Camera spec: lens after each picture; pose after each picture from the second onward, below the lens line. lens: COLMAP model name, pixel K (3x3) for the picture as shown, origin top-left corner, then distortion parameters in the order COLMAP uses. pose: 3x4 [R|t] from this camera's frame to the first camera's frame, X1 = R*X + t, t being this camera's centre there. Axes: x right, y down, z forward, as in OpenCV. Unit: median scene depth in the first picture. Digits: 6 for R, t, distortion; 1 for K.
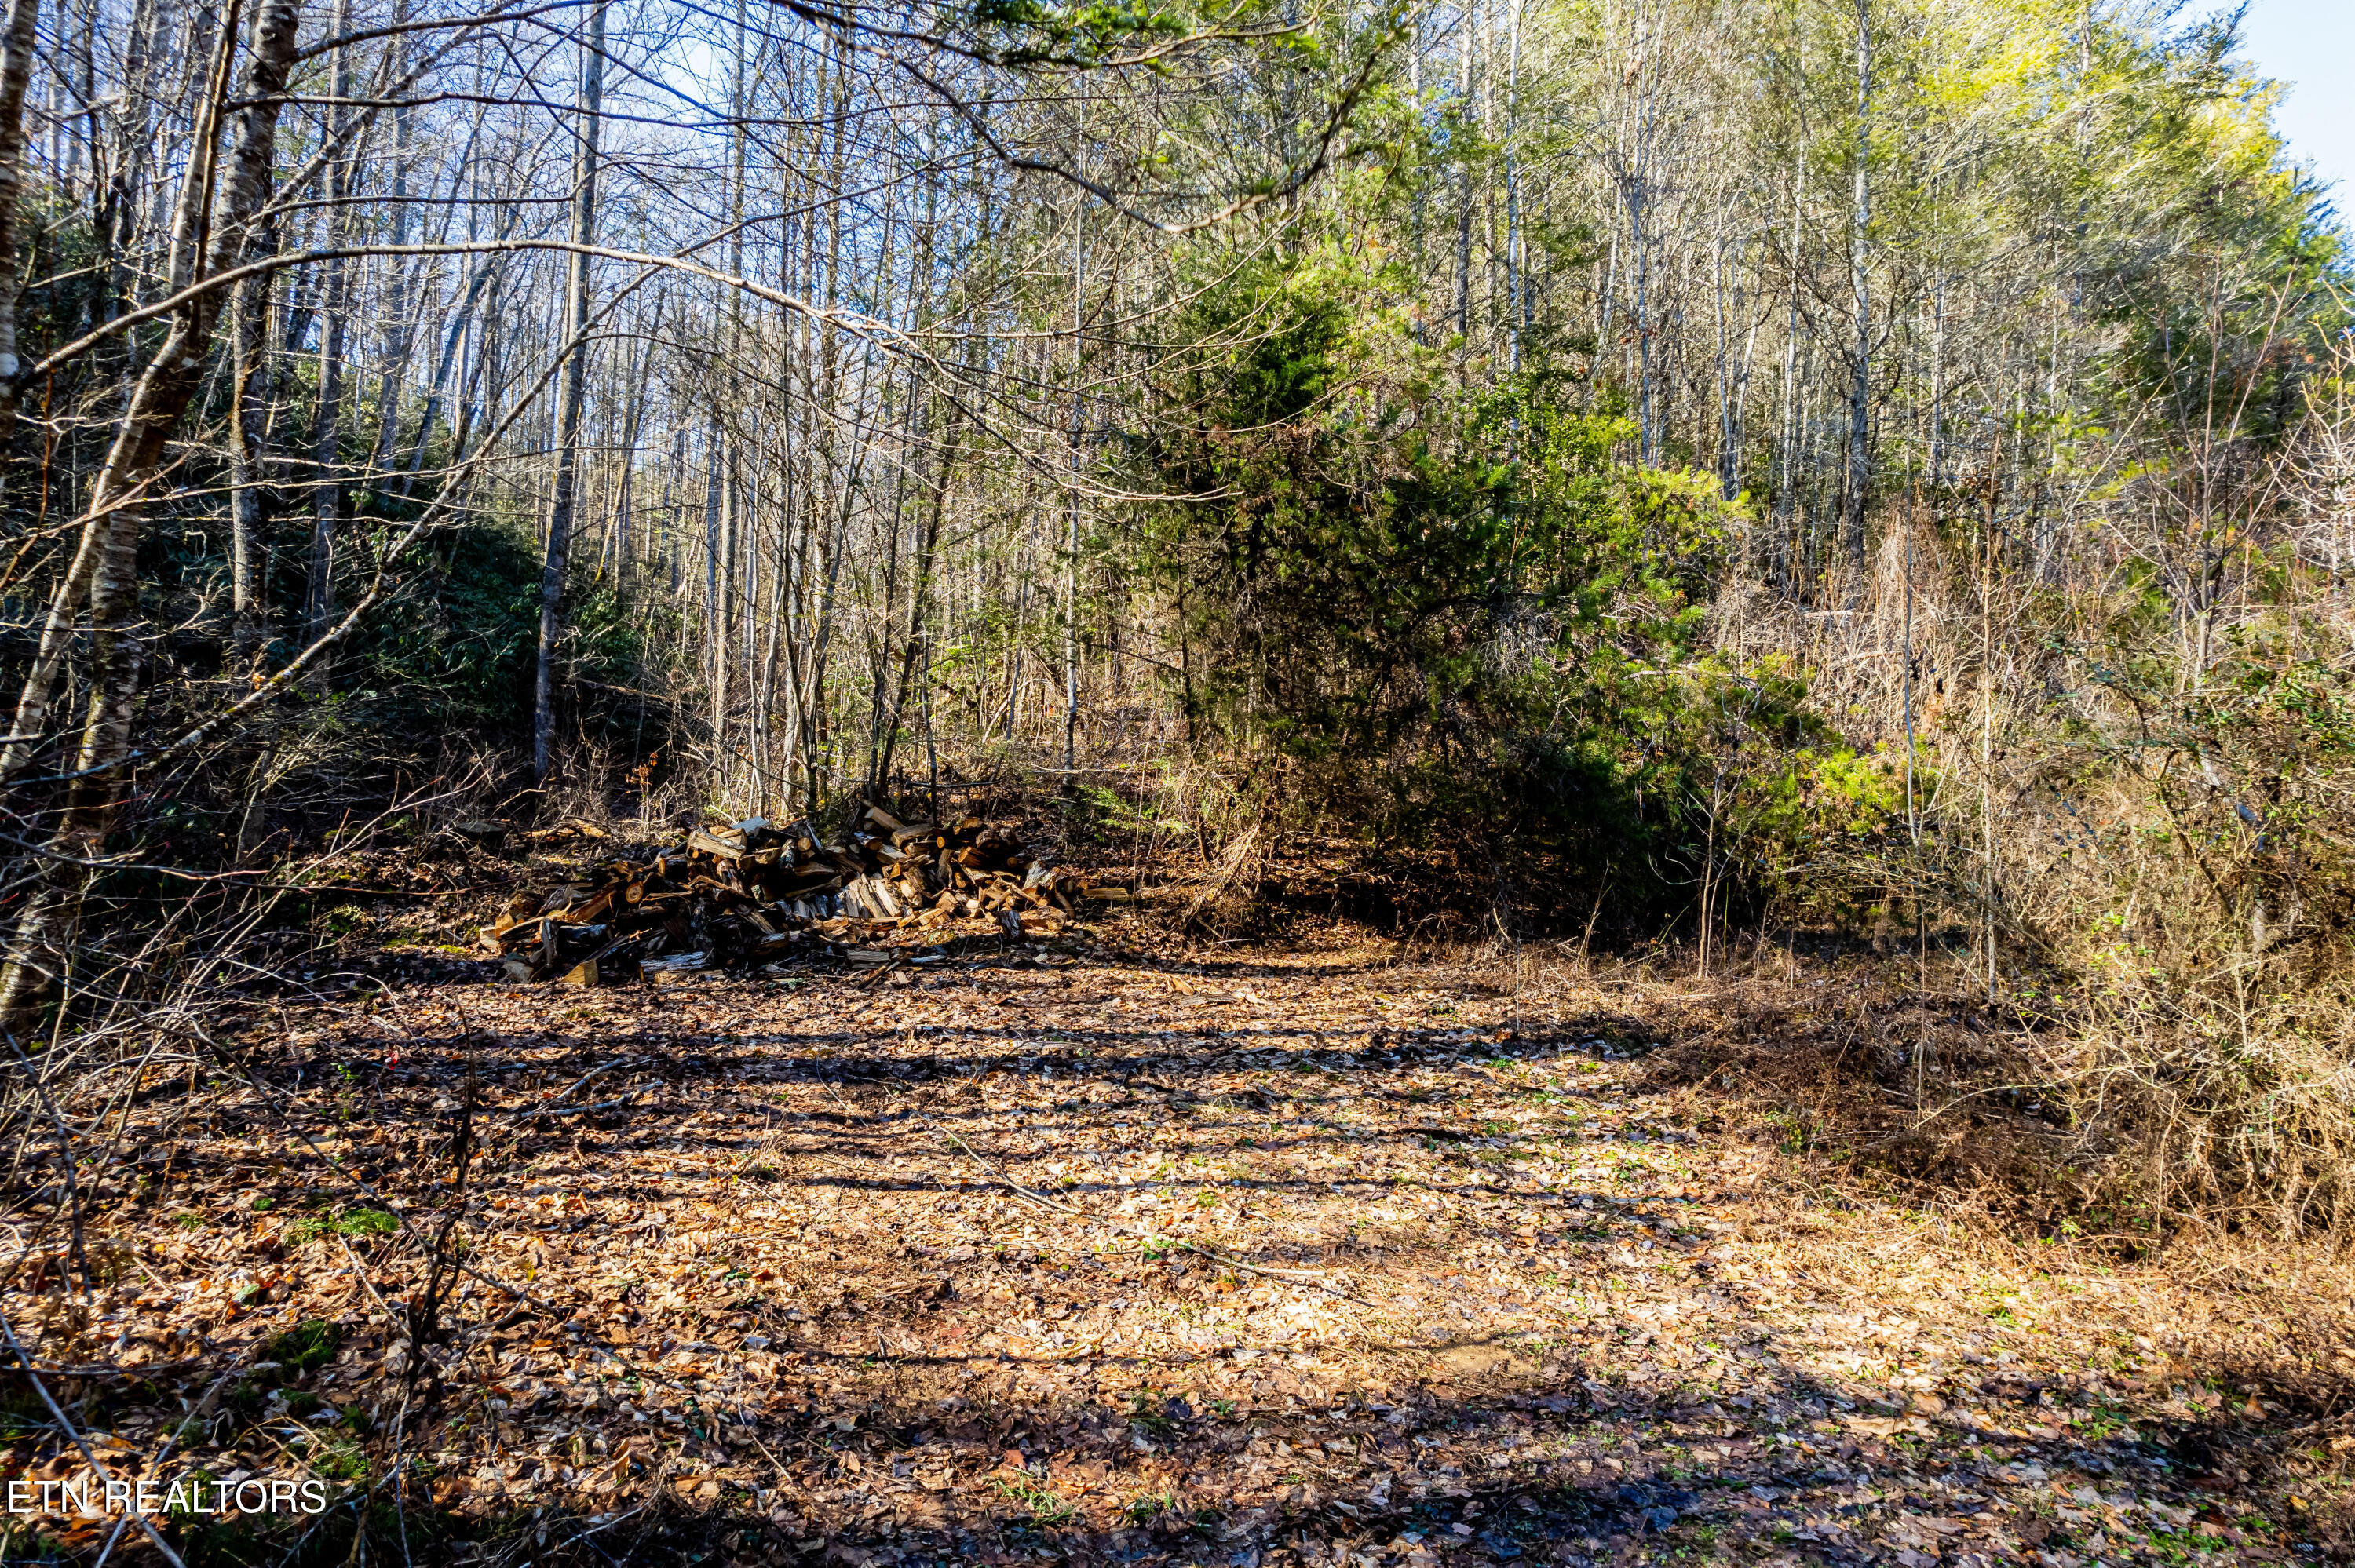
lens RADIAL K [[1529.7, 0, 1177.5], [0, 1529.7, 784.0], [0, 0, 1]] dist [-0.078450, 0.073547]
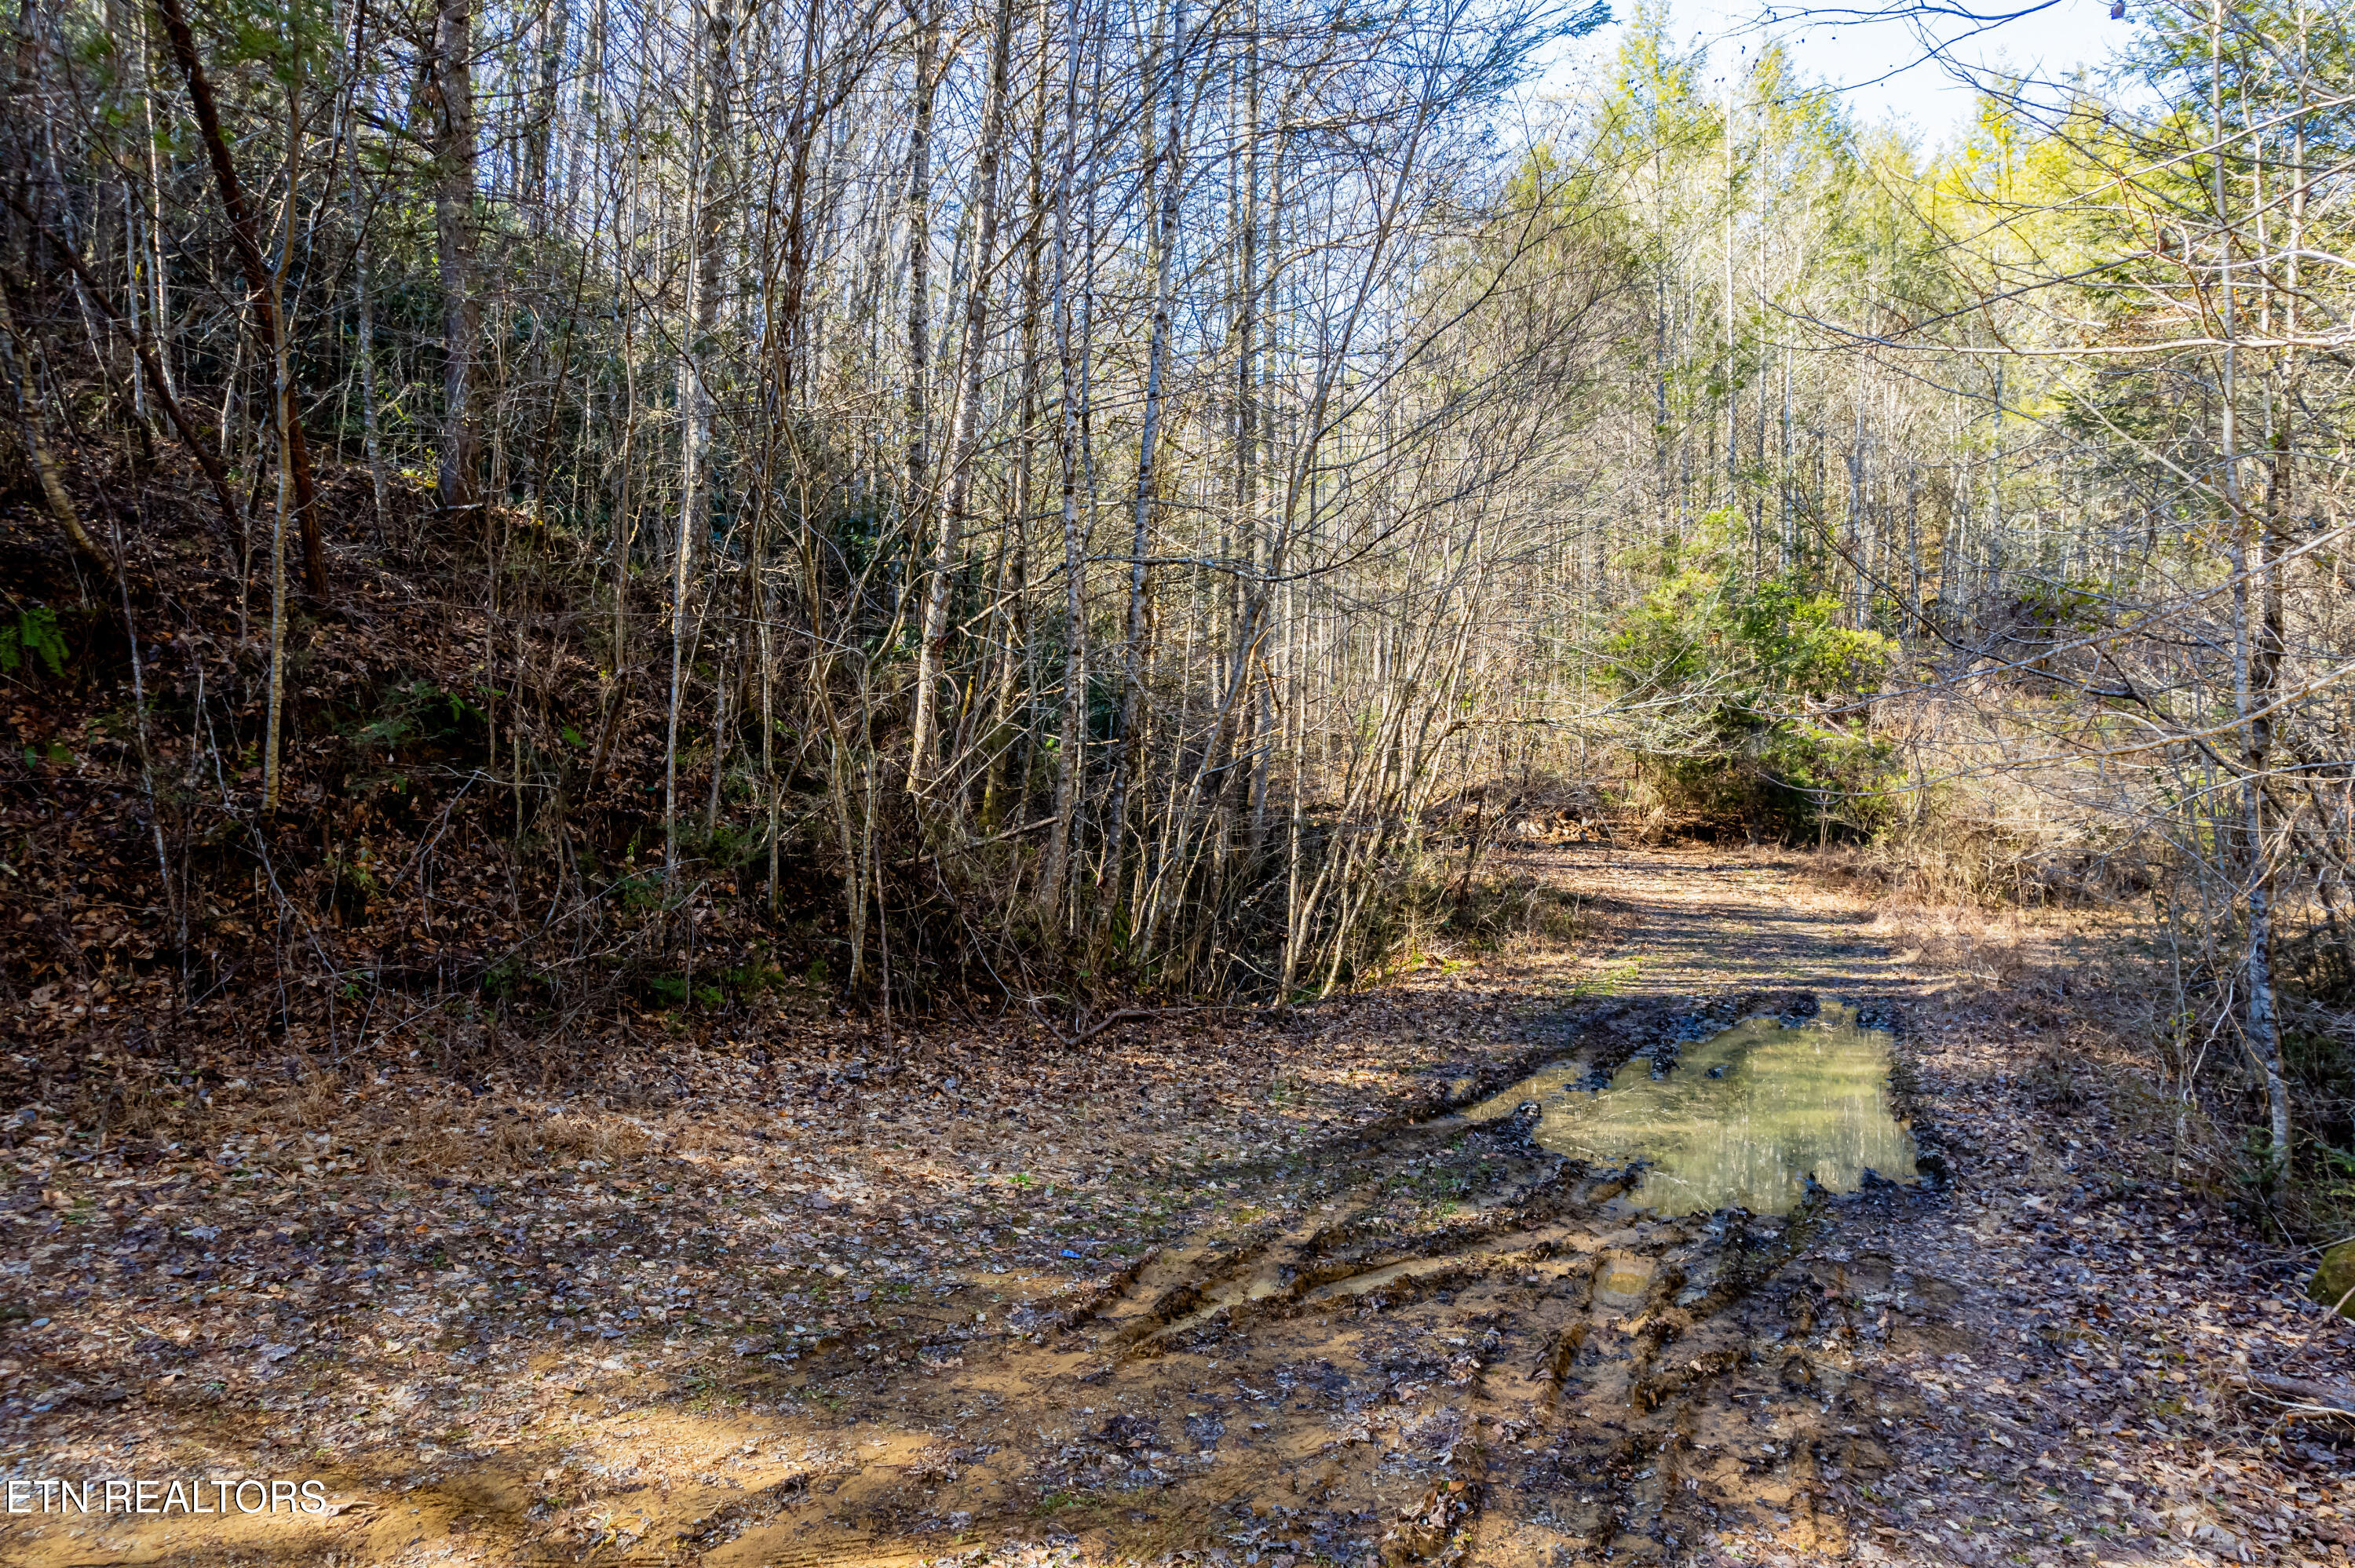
lens RADIAL K [[1529.7, 0, 1177.5], [0, 1529.7, 784.0], [0, 0, 1]] dist [-0.078450, 0.073547]
pose [[0.982039, 0.006085, -0.188581, -0.316463], [-0.004590, 0.999954, 0.008363, -0.033126], [0.188623, -0.007347, 0.982022, -2.019418]]
